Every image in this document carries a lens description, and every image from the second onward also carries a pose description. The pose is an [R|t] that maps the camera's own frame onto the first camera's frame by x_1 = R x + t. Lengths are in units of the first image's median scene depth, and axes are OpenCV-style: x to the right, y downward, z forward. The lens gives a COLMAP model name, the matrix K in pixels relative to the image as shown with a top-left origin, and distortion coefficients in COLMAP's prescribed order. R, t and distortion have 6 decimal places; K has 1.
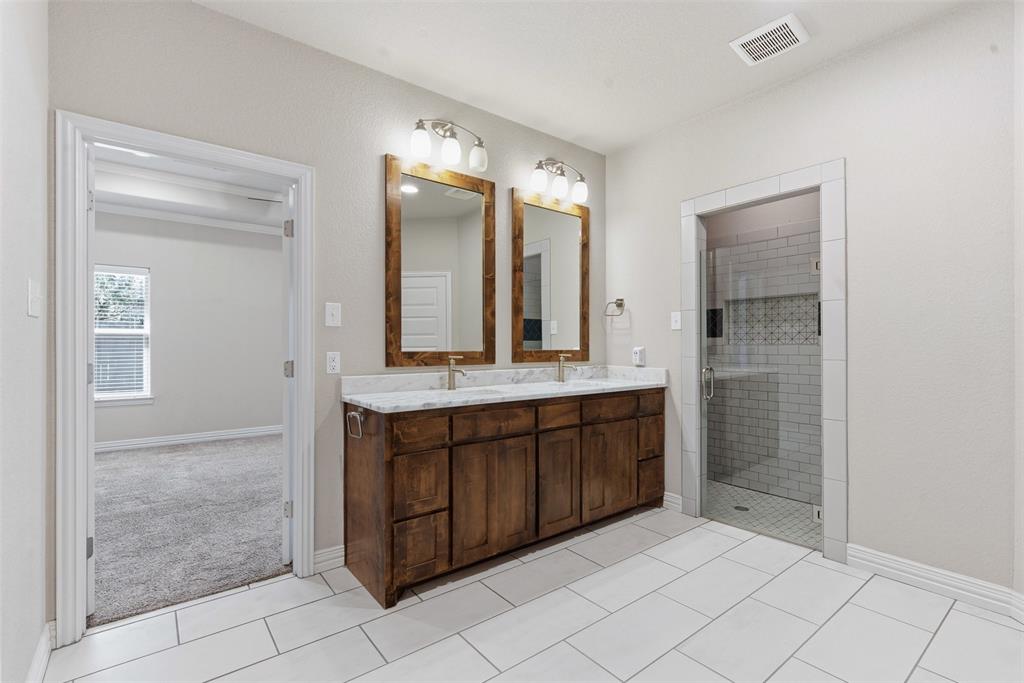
lens RADIAL K [[467.1, 0, 512.0], [0, 467.1, 341.5], [0, 0, 1]] dist [0.003955, -0.000047]
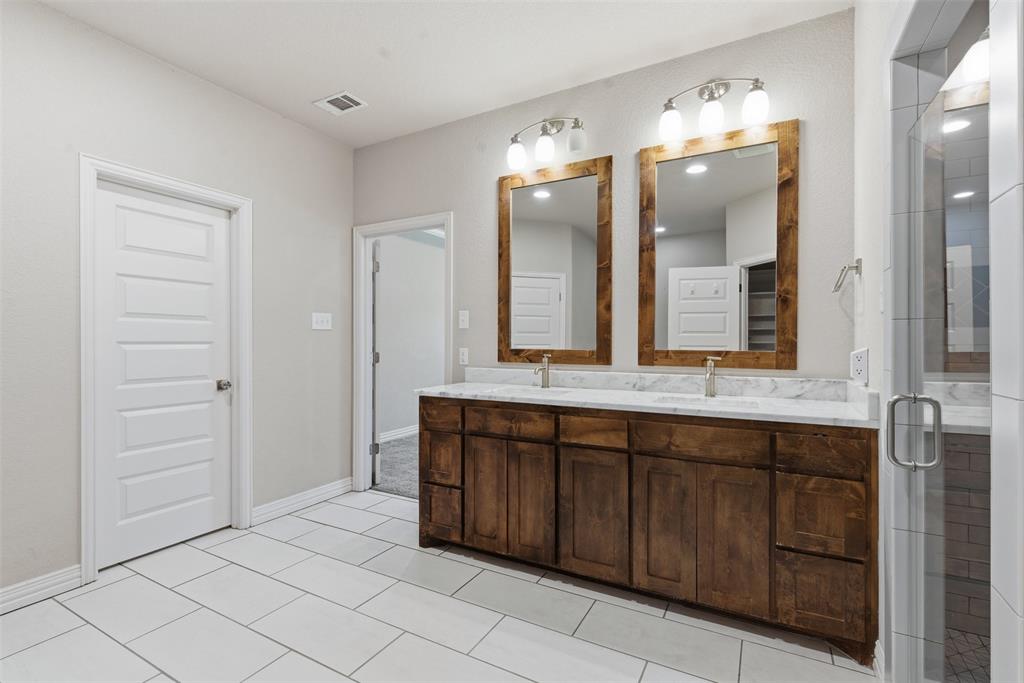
lens RADIAL K [[467.1, 0, 512.0], [0, 467.1, 341.5], [0, 0, 1]] dist [0.003955, -0.000047]
pose [[0.390449, -0.000320, -0.920624, 0.789452], [0.005639, 0.999982, 0.002044, 0.001663], [0.920607, -0.005990, 0.390444, 0.563437]]
